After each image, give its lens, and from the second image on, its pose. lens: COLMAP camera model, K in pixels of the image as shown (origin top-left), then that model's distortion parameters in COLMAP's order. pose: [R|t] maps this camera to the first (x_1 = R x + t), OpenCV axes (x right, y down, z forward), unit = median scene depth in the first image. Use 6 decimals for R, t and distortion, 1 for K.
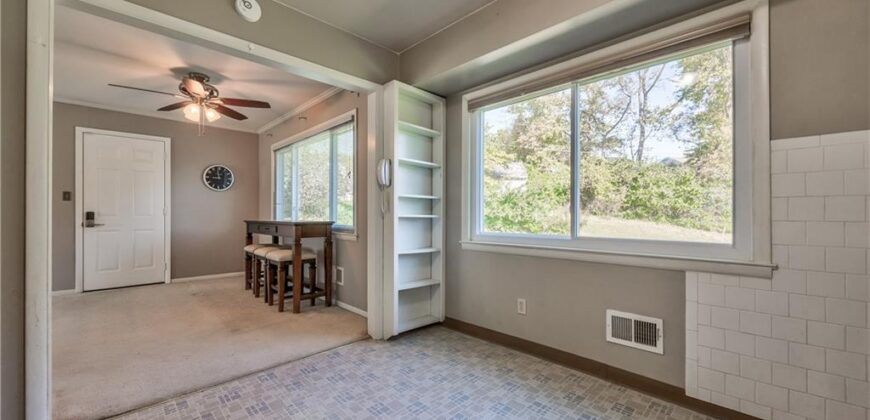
lens RADIAL K [[316.2, 0, 437.4], [0, 316.2, 217.1], [0, 0, 1]] dist [-0.000951, -0.000029]
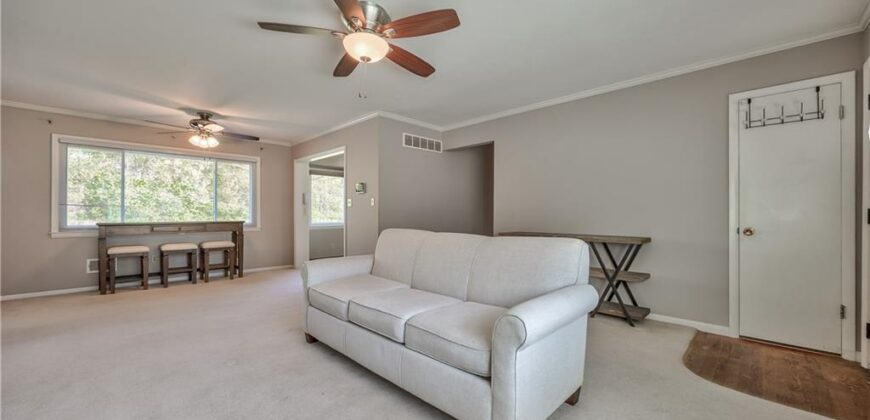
lens RADIAL K [[334.0, 0, 434.0], [0, 334.0, 214.4], [0, 0, 1]] dist [-0.002032, -0.000120]
pose [[-0.012634, -0.001375, 0.999919, -1.490381], [0.011197, 0.999936, 0.001517, -0.007324], [-0.999857, 0.011215, -0.012617, 0.039216]]
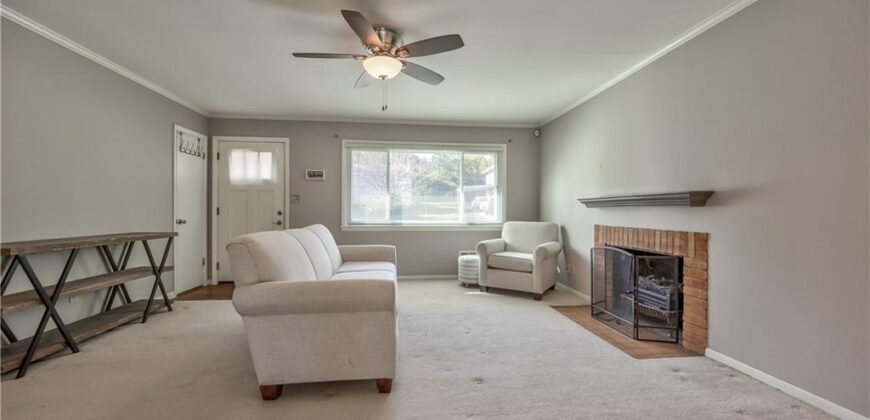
lens RADIAL K [[334.0, 0, 434.0], [0, 334.0, 214.4], [0, 0, 1]] dist [-0.002032, -0.000120]
pose [[-0.623339, 0.002827, -0.781946, -0.617082], [-0.014018, 0.999792, 0.014789, -0.011485], [0.781826, 0.020180, -0.623170, 0.551093]]
